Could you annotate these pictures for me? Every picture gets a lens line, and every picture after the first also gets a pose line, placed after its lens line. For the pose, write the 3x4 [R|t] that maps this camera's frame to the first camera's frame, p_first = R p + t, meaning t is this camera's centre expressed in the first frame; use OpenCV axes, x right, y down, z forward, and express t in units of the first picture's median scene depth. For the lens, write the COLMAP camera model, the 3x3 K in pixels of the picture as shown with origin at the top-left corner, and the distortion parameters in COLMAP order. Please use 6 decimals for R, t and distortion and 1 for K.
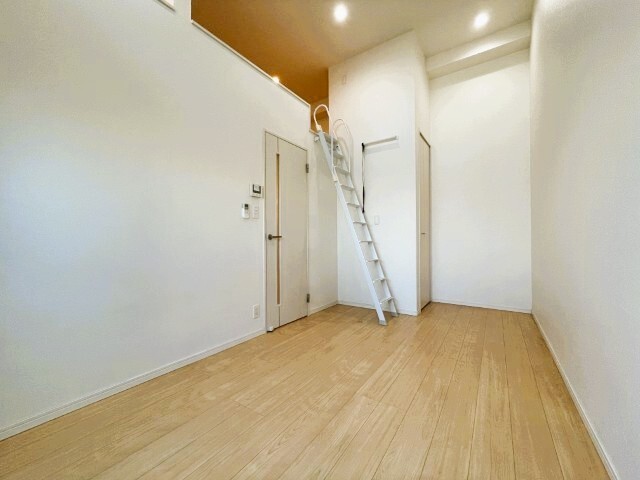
lens RADIAL K [[256.6, 0, 320.8], [0, 256.6, 240.0], [0, 0, 1]] dist [-0.002863, -0.000232]
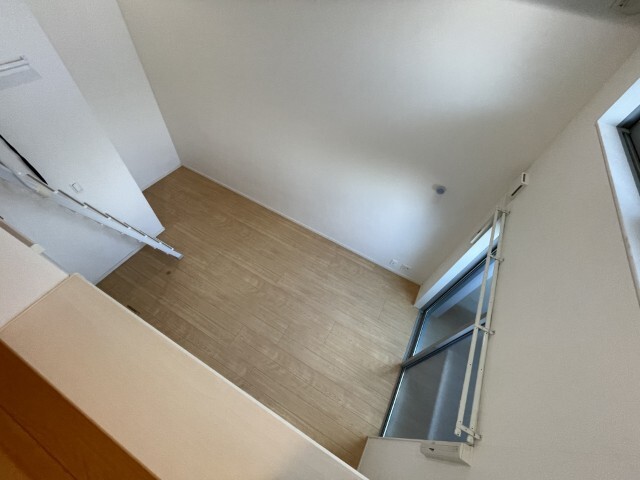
lens RADIAL K [[256.6, 0, 319.7], [0, 256.6, 241.8], [0, 0, 1]] dist [-0.002863, -0.000232]
pose [[-0.084442, -0.806713, 0.584879, -0.753163], [-0.097116, 0.590844, 0.800919, -1.216587], [-0.991684, 0.010831, -0.128237, 0.769823]]
